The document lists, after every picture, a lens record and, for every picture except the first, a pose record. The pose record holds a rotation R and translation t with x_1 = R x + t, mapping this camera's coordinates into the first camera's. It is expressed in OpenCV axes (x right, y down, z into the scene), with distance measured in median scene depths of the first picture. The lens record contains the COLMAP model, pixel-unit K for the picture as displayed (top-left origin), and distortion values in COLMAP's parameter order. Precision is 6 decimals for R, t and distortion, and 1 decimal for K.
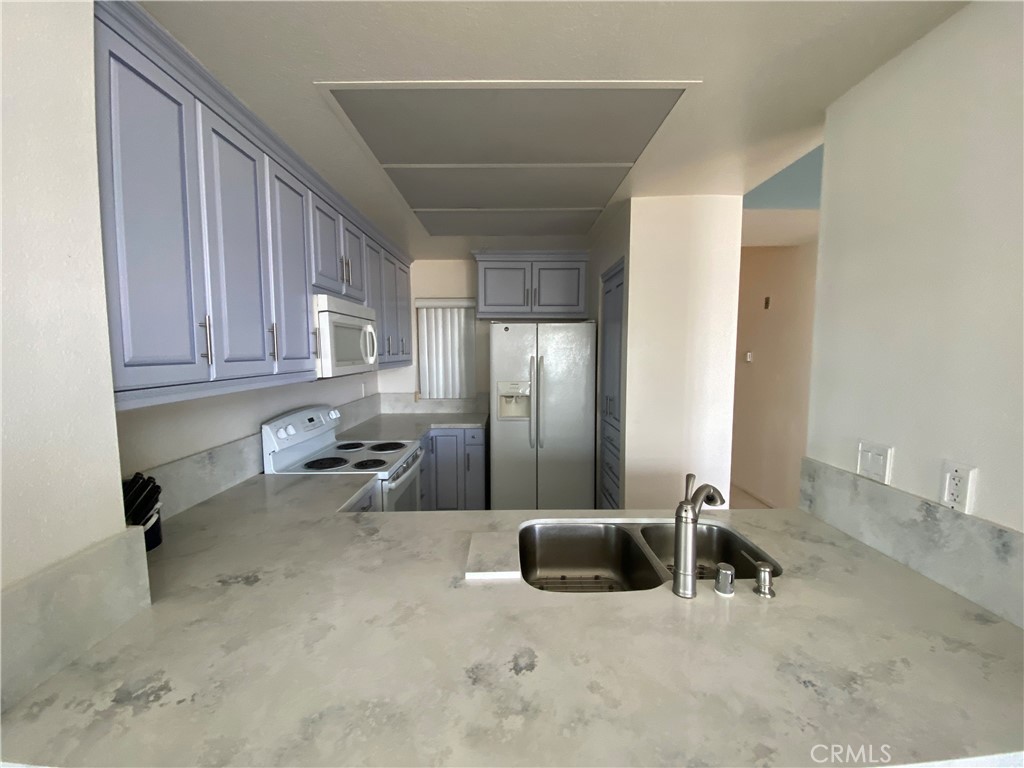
lens RADIAL K [[414.3, 0, 512.0], [0, 414.3, 384.0], [0, 0, 1]] dist [-0.000039, -0.000013]
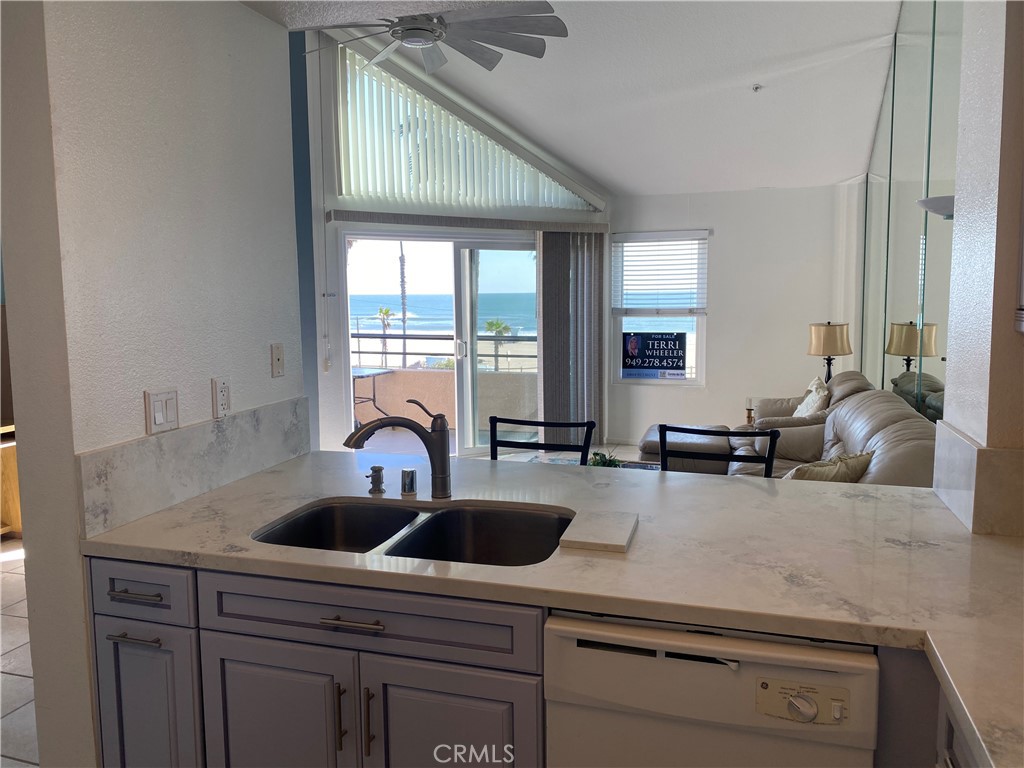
lens RADIAL K [[774.2, 0, 512.0], [0, 774.2, 384.0], [0, 0, 1]] dist [-0.001167, 0.000195]
pose [[-0.953905, -0.020040, 0.299438, -0.324583], [0.042352, 0.978793, 0.200425, -0.169950], [-0.297104, 0.203869, -0.932827, 2.423559]]
